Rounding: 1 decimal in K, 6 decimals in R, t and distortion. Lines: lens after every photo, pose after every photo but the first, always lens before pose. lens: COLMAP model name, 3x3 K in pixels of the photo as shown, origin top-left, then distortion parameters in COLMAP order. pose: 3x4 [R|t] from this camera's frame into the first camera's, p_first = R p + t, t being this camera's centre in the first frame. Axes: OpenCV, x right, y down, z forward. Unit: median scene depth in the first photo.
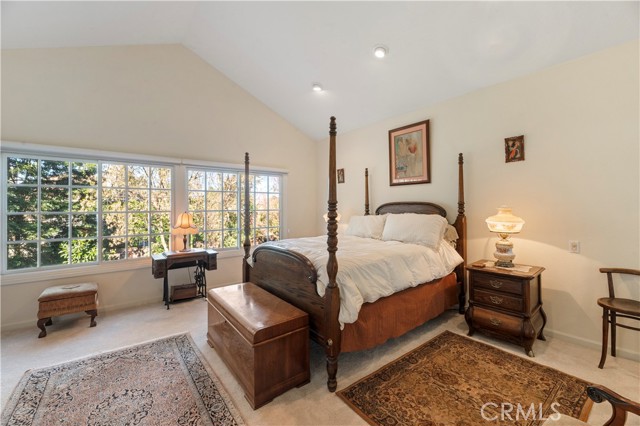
lens RADIAL K [[265.9, 0, 321.2], [0, 265.9, 208.0], [0, 0, 1]] dist [-0.001239, -0.000220]
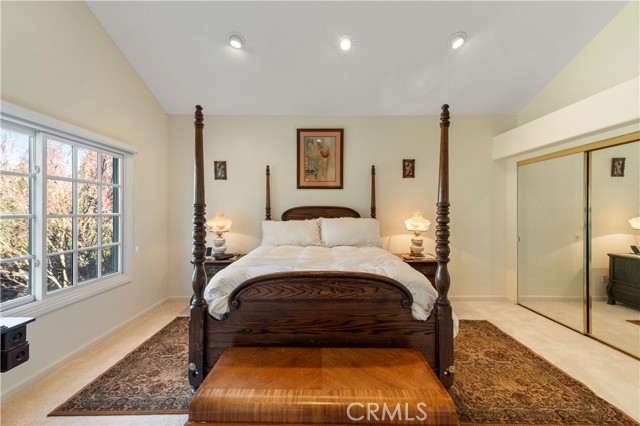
lens RADIAL K [[261.2, 0, 320.0], [0, 261.2, 211.0], [0, 0, 1]] dist [0.017579, -0.000257]
pose [[0.619491, 0.005189, 0.784986, -0.464368], [-0.001949, 0.999985, -0.005071, 0.000767], [-0.785001, 0.001612, 0.619492, 0.417358]]
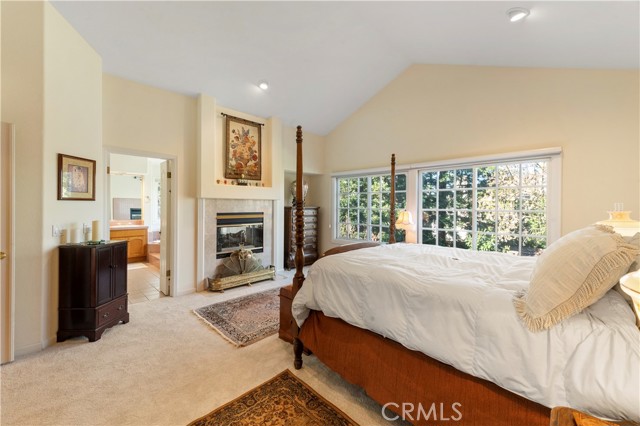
lens RADIAL K [[262.0, 0, 320.0], [0, 262.0, 205.7], [0, 0, 1]] dist [0.020245, -0.000076]
pose [[0.103491, 0.005153, -0.994617, 0.610617], [-0.006898, 0.999966, 0.004463, -0.007748], [0.994607, 0.006399, 0.103523, 0.517595]]
